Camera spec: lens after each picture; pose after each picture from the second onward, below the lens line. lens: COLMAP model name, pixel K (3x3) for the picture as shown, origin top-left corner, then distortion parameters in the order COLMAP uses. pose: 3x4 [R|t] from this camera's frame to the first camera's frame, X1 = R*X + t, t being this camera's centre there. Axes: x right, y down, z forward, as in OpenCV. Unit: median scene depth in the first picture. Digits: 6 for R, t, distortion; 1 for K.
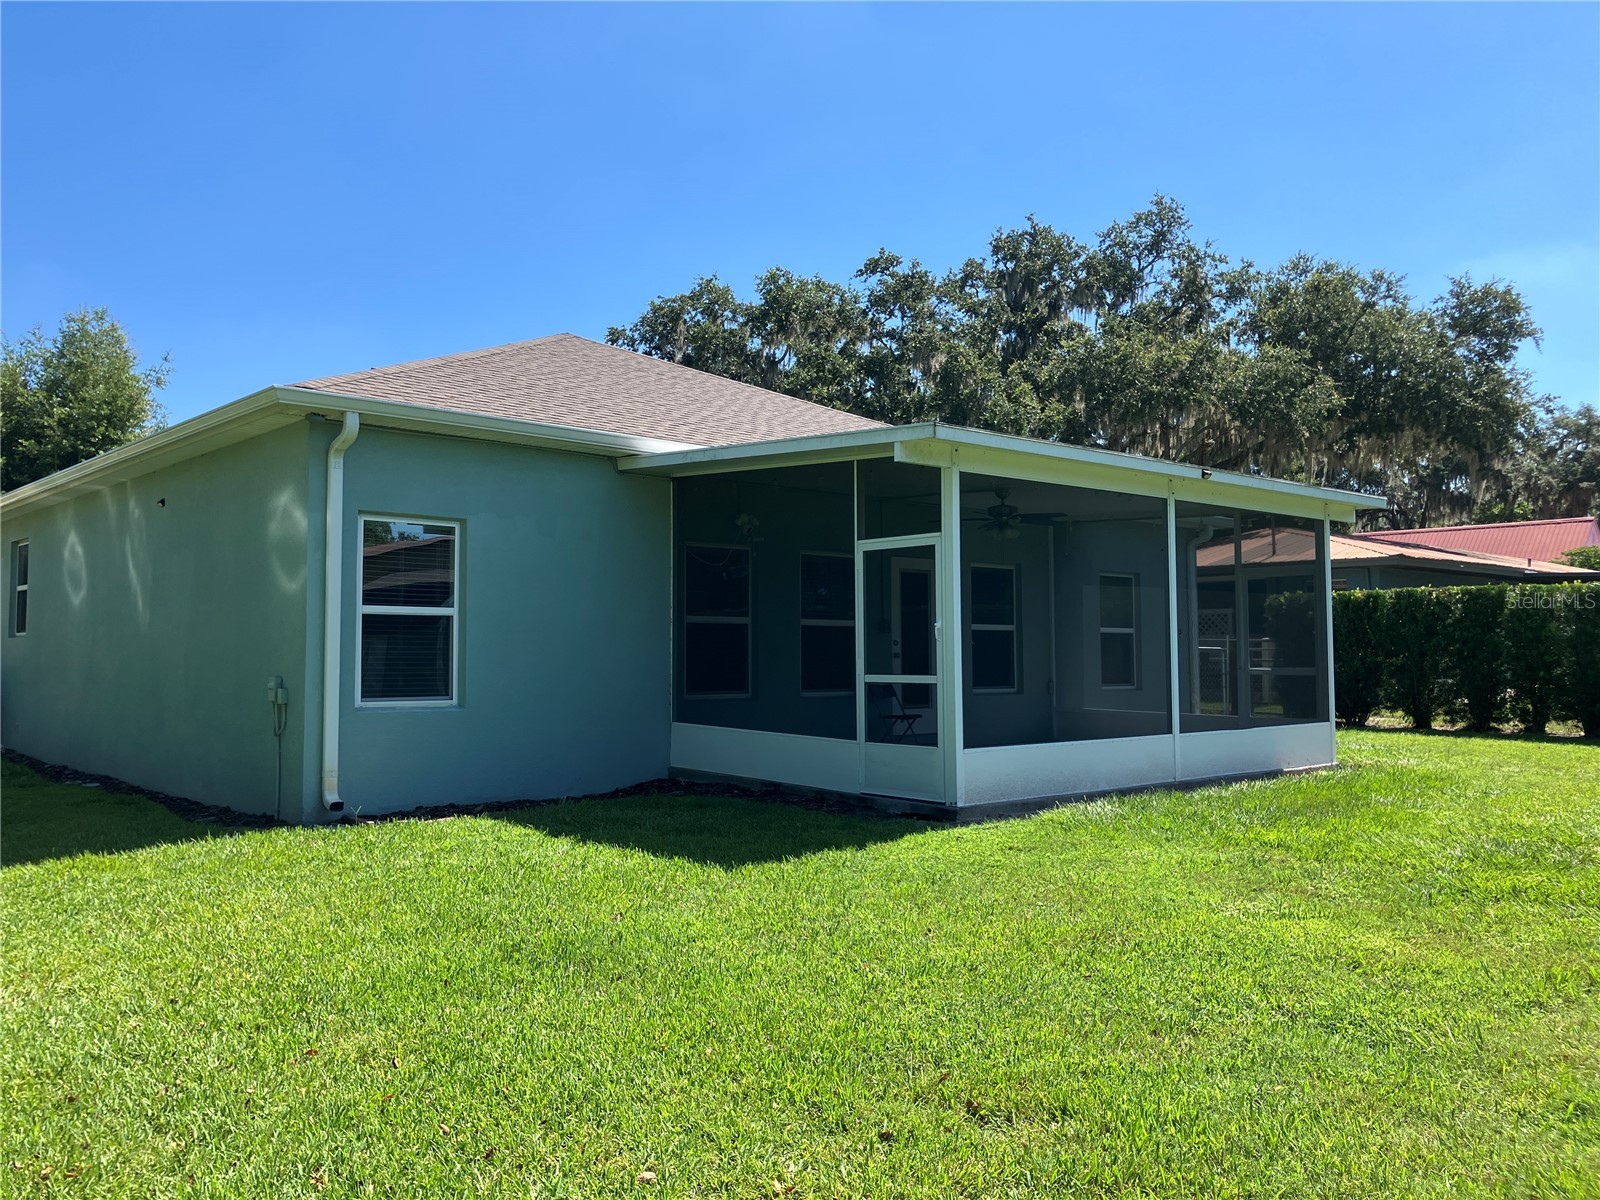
lens RADIAL K [[1331.2, 0, 798.6], [0, 1331.2, 579.6], [0, 0, 1]] dist [0.083367, -0.097076]
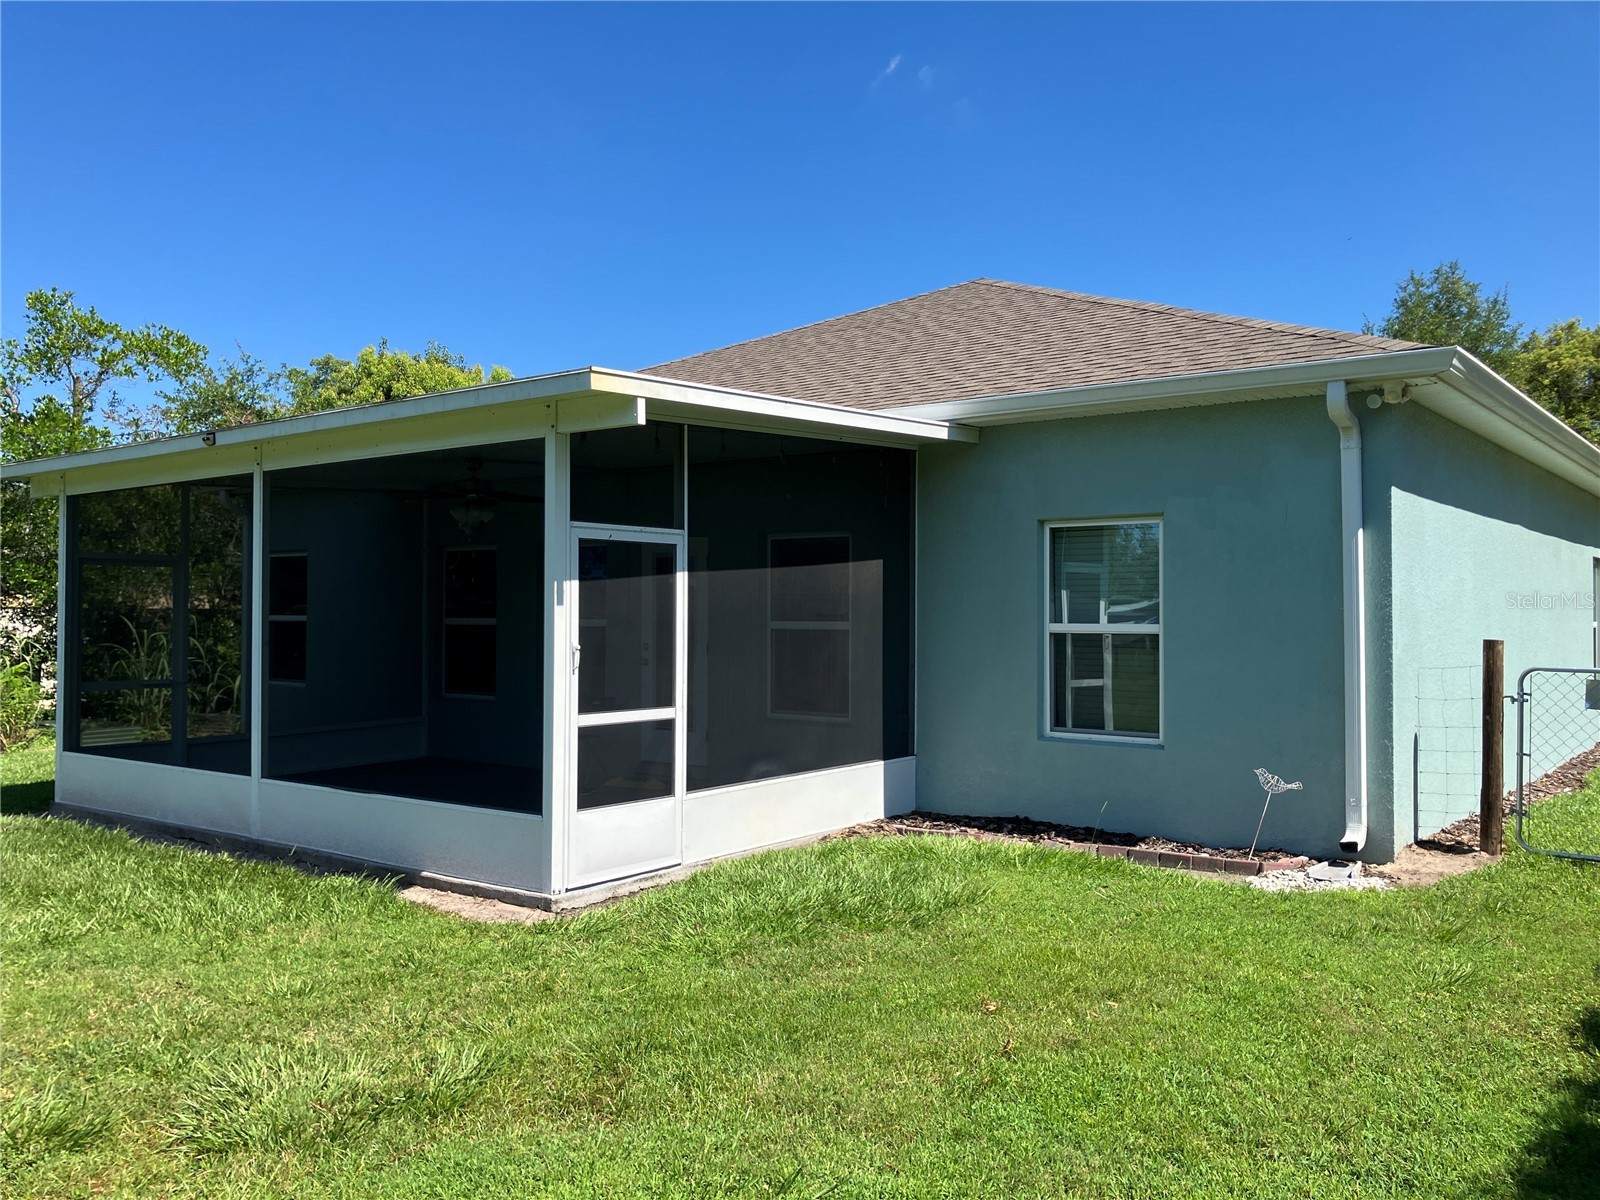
lens RADIAL K [[1289.9, 0, 800.0], [0, 1289.9, 600.0], [0, 0, 1]] dist [0.042073, -0.001446]
pose [[0.162487, -0.009282, -0.986667, 0.363627], [0.055532, 0.998457, -0.000248, 0.010214], [0.985147, -0.054751, 0.162752, 0.403390]]
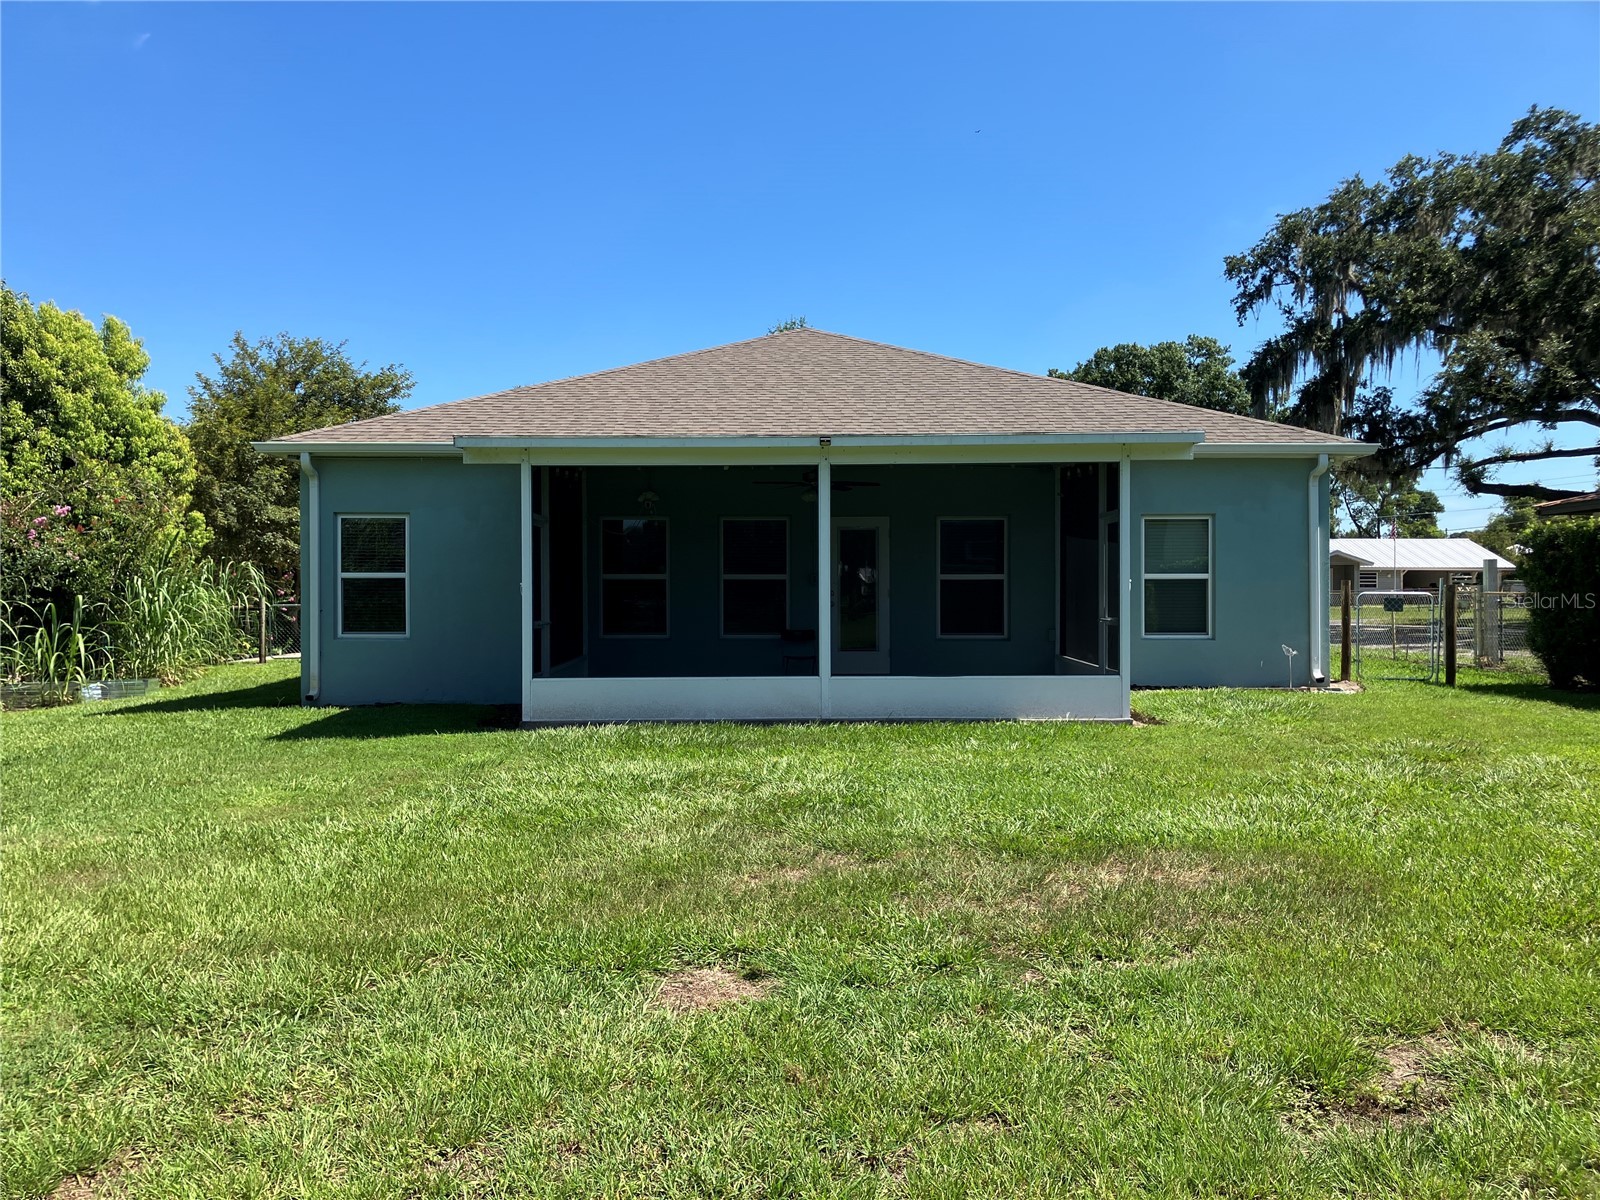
lens RADIAL K [[1346.8, 0, 800.0], [0, 1346.8, 600.0], [0, 0, 1]] dist [0.032481, -0.002530]
pose [[0.744729, 0.002589, -0.667362, 0.343861], [0.040520, 0.997972, 0.049090, -0.001581], [0.666135, -0.063600, 0.743114, 0.052080]]
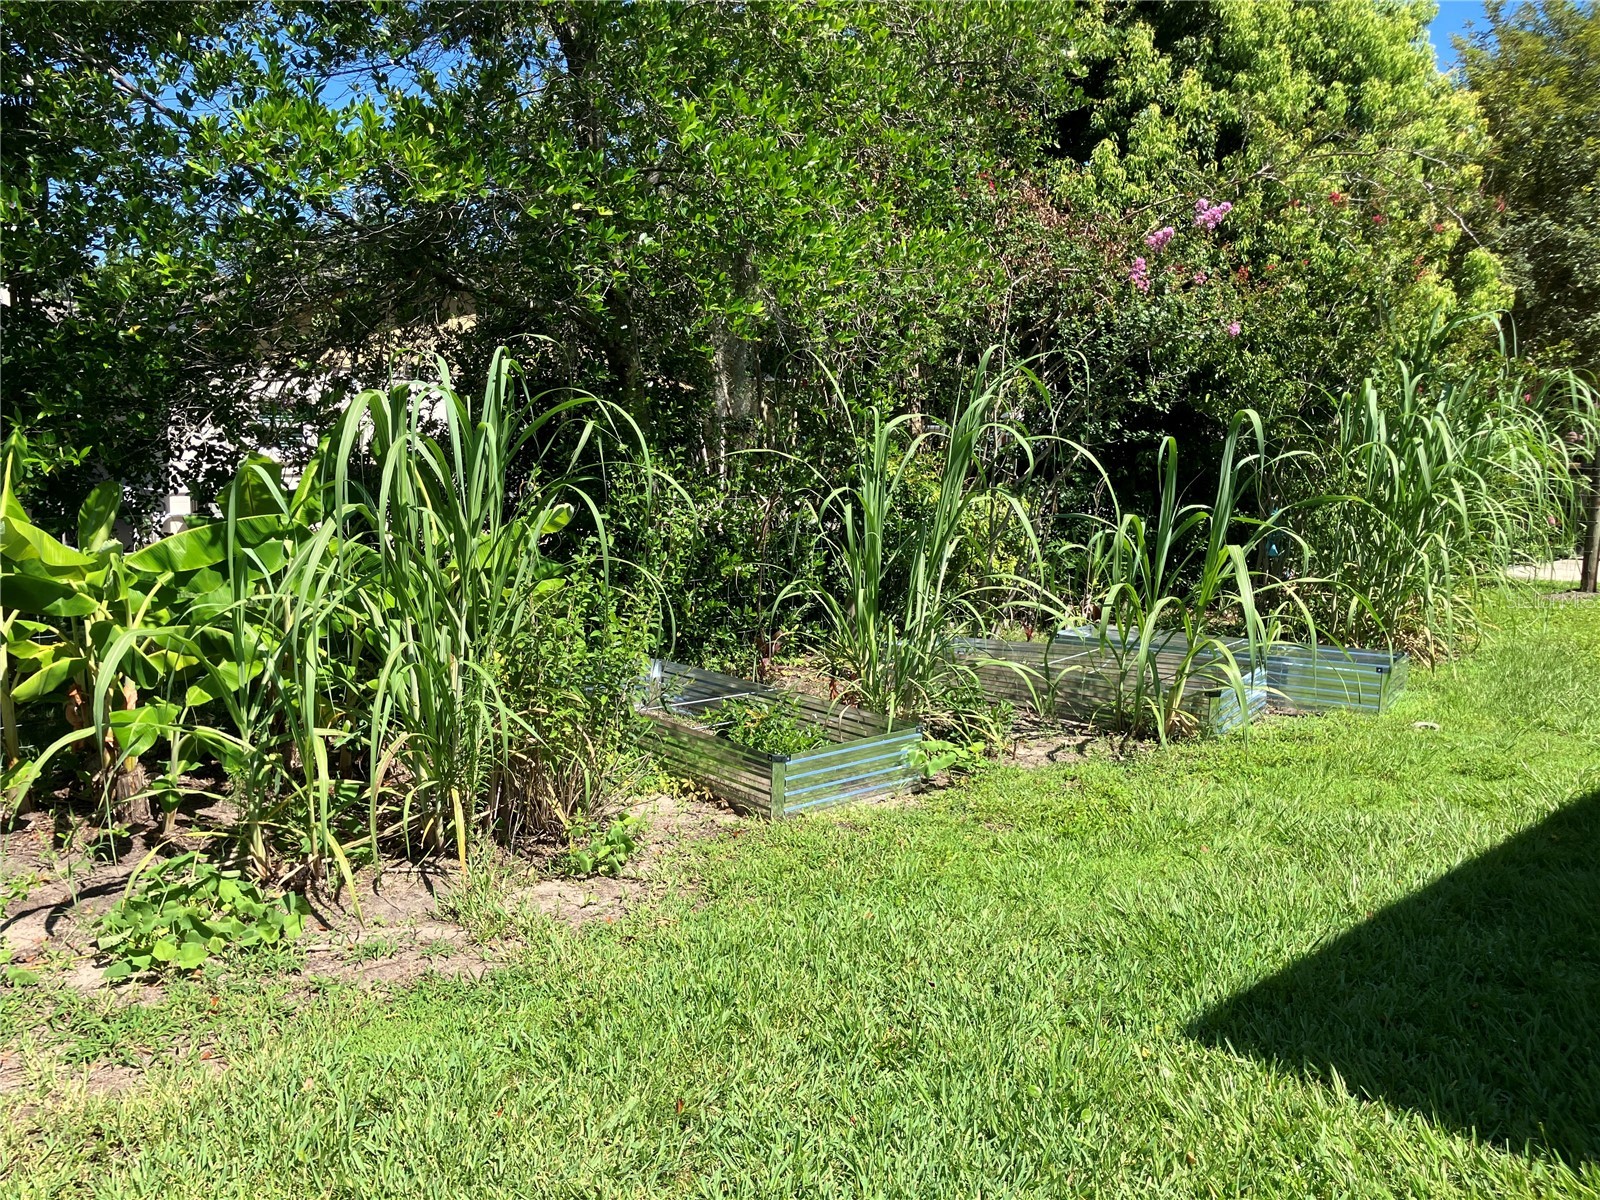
lens RADIAL K [[1331.2, 0, 798.6], [0, 1331.2, 579.6], [0, 0, 1]] dist [0.083367, -0.097076]
pose [[0.053165, 0.119199, -0.991446, -0.067927], [0.023853, 0.992415, 0.120594, 0.009308], [0.998301, -0.030060, 0.049919, 0.199931]]
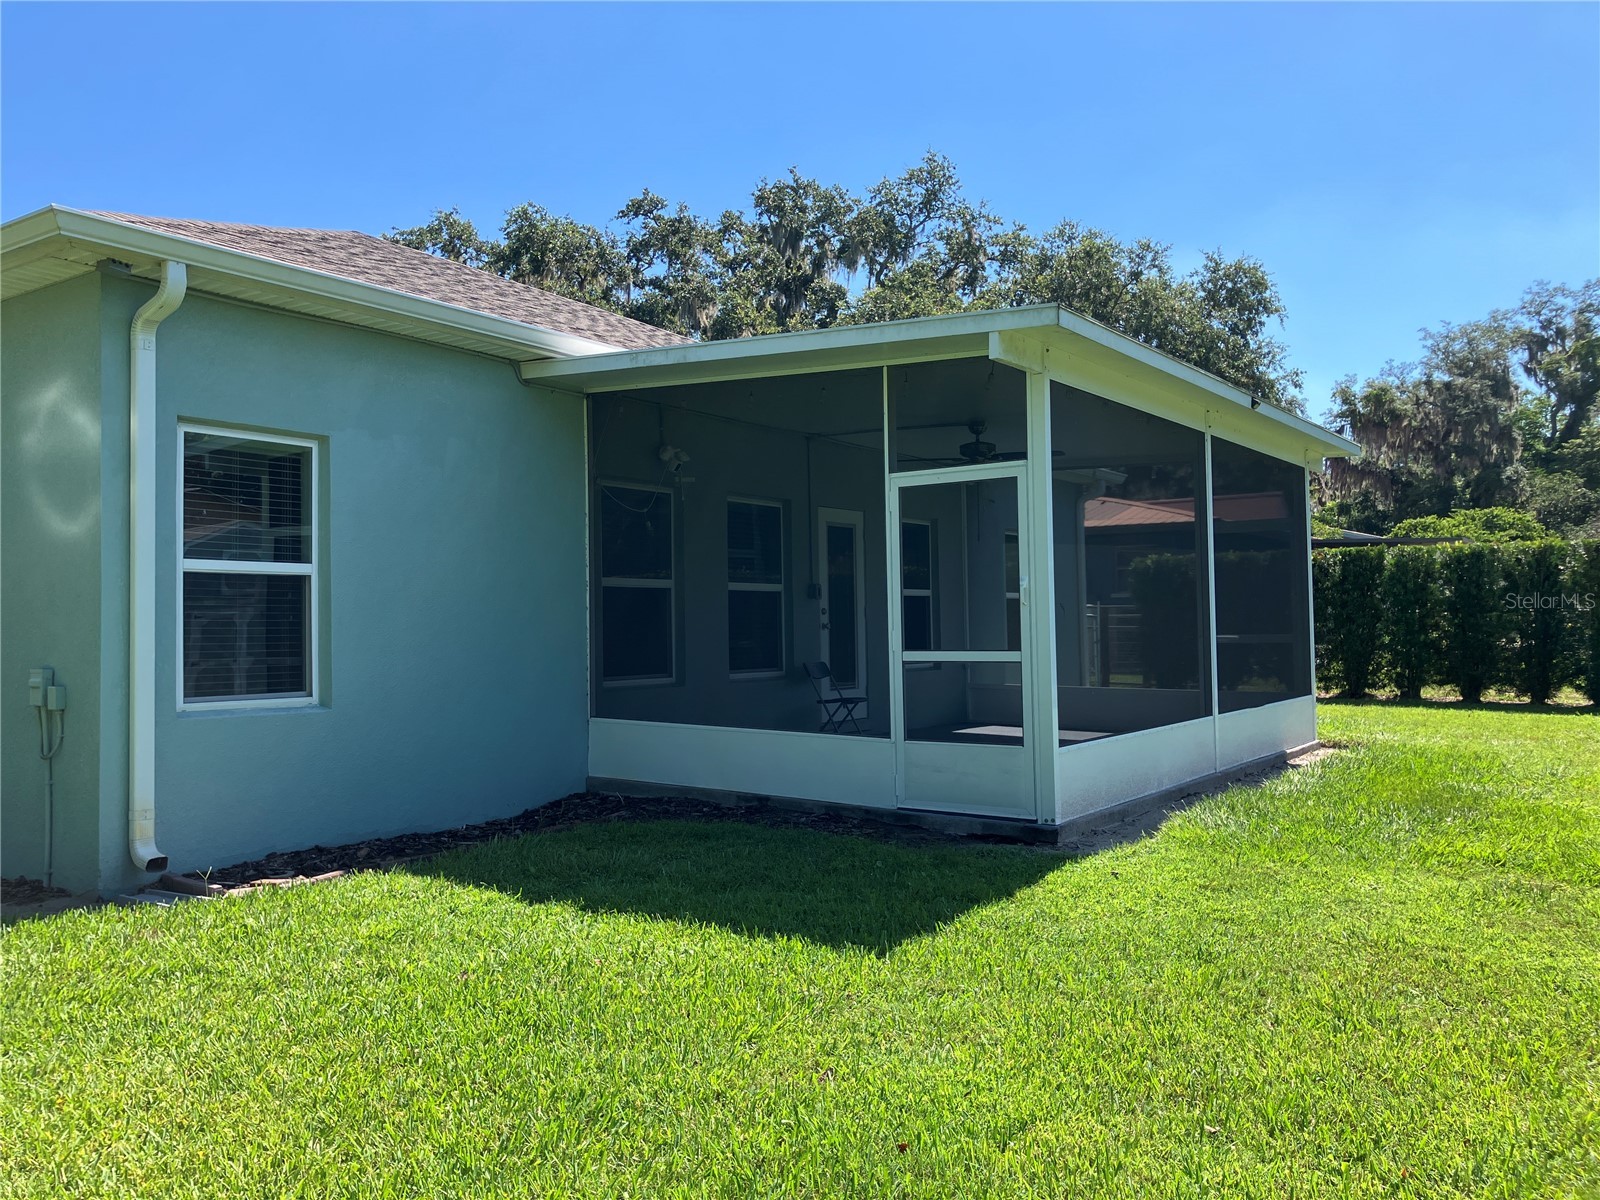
lens RADIAL K [[1328.3, 0, 790.0], [0, 1328.3, 576.9], [0, 0, 1]] dist [0.044732, 0.000289]
pose [[0.975230, -0.003046, 0.221173, -0.053486], [-0.001021, 0.999832, 0.018274, 0.004652], [-0.221192, -0.018047, 0.975063, 0.084792]]
